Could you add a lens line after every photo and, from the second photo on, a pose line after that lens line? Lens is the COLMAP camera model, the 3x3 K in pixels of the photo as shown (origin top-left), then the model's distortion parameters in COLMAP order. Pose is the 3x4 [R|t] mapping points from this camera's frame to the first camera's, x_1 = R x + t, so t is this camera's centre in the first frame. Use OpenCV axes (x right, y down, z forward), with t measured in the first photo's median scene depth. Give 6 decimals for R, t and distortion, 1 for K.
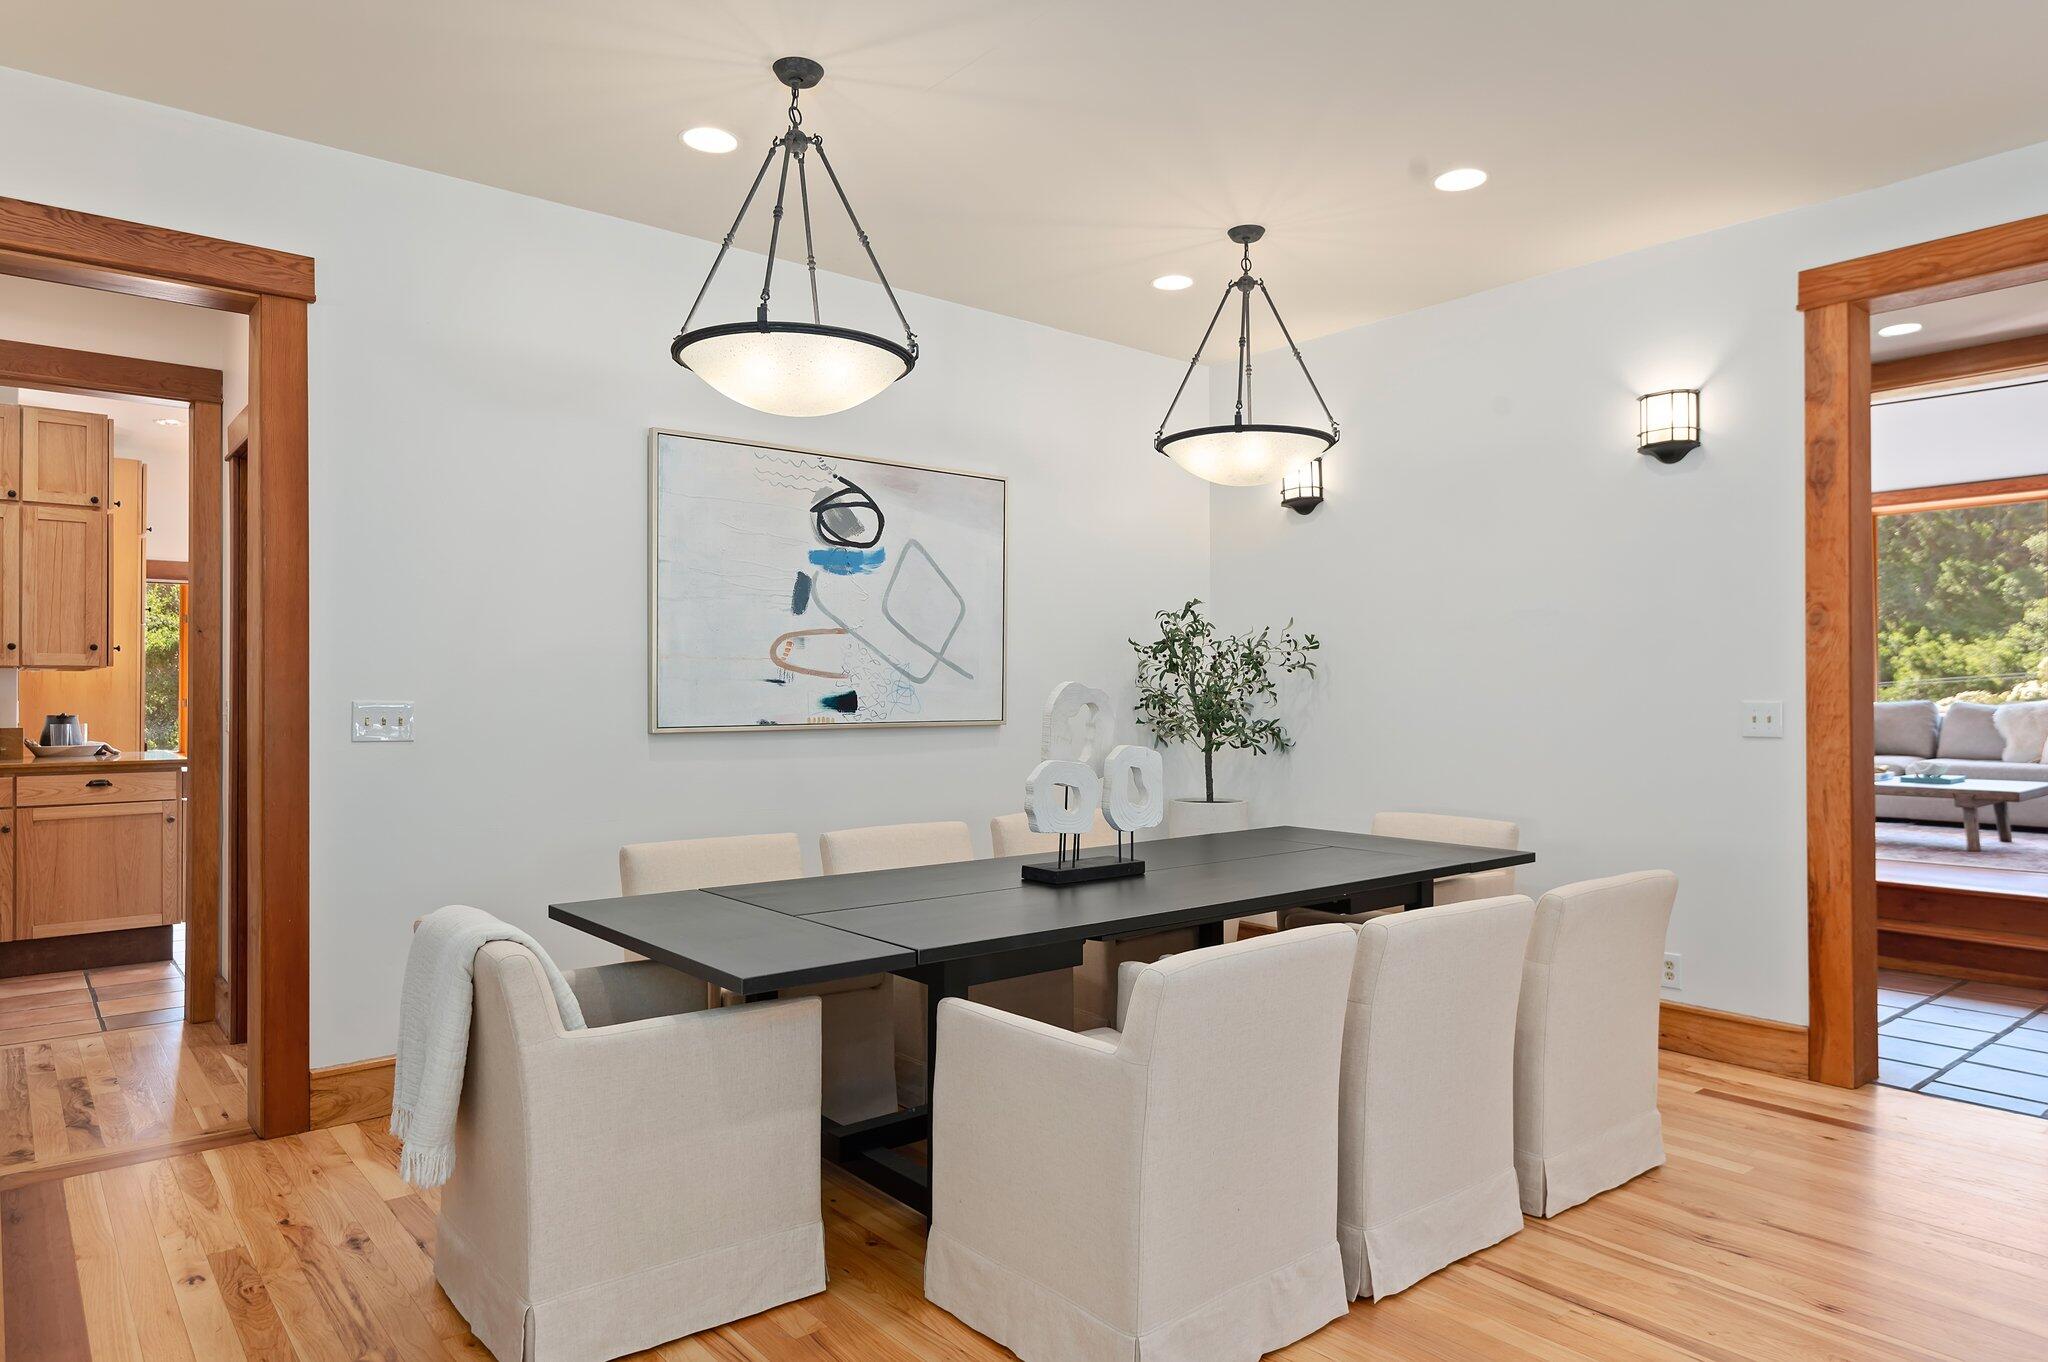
lens RADIAL K [[1251.4, 0, 1037.2], [0, 1251.4, 686.6], [0, 0, 1]] dist [-0.000132, -0.000994]
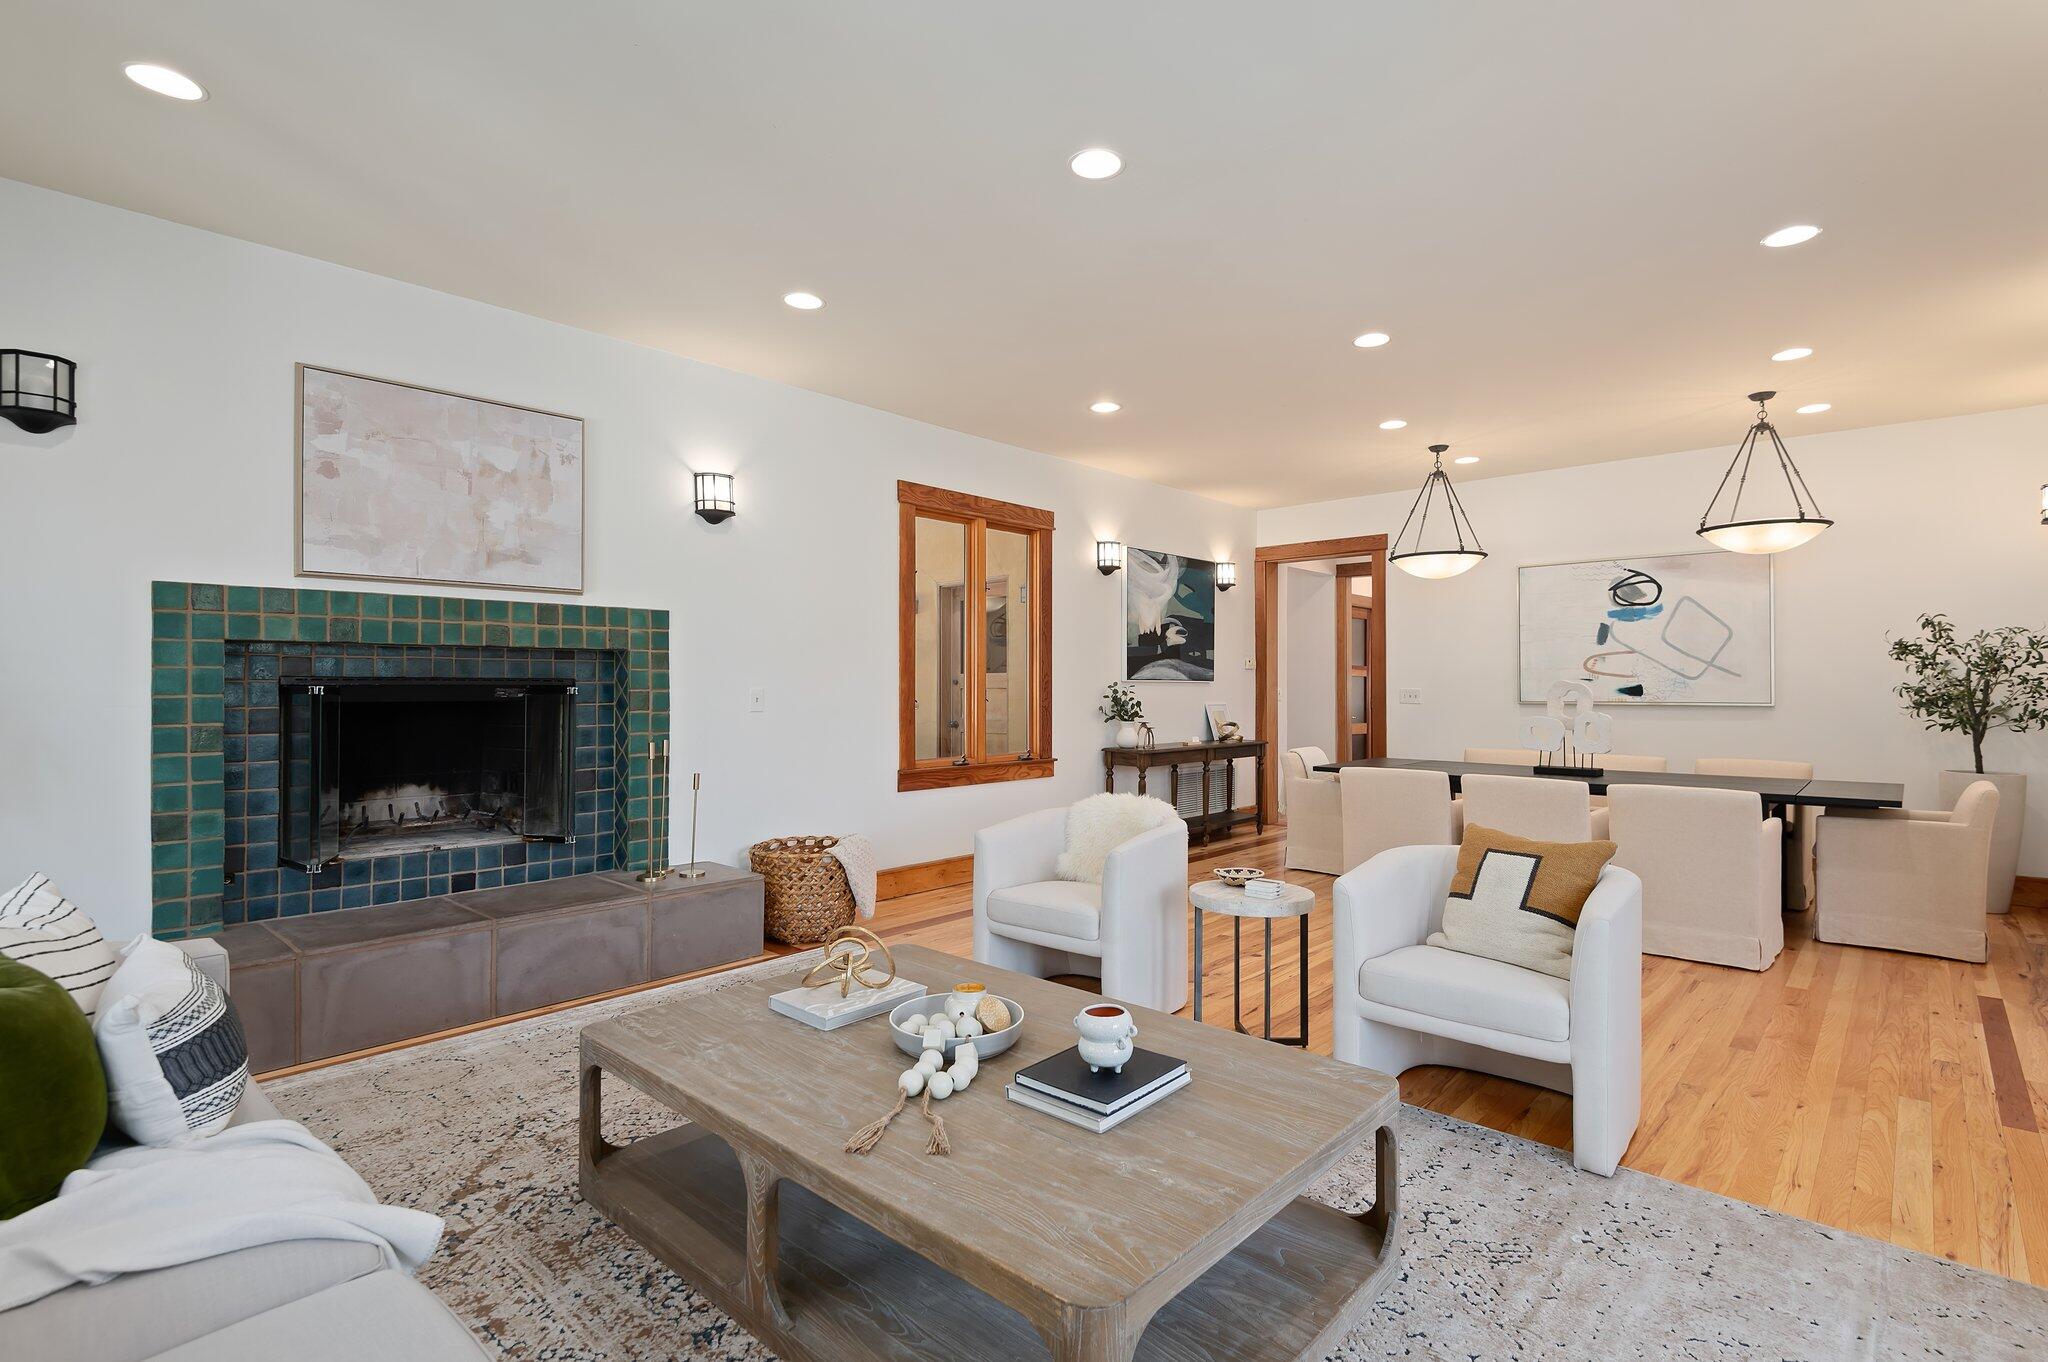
lens RADIAL K [[972.8, 0, 1017.2], [0, 972.8, 677.4], [0, 0, 1]] dist [0.010582, 0.000629]
pose [[0.143674, -0.004344, -0.989615, 1.140748], [0.008875, 0.999956, -0.003101, -0.010603], [0.989585, -0.008337, 0.143707, -0.106414]]
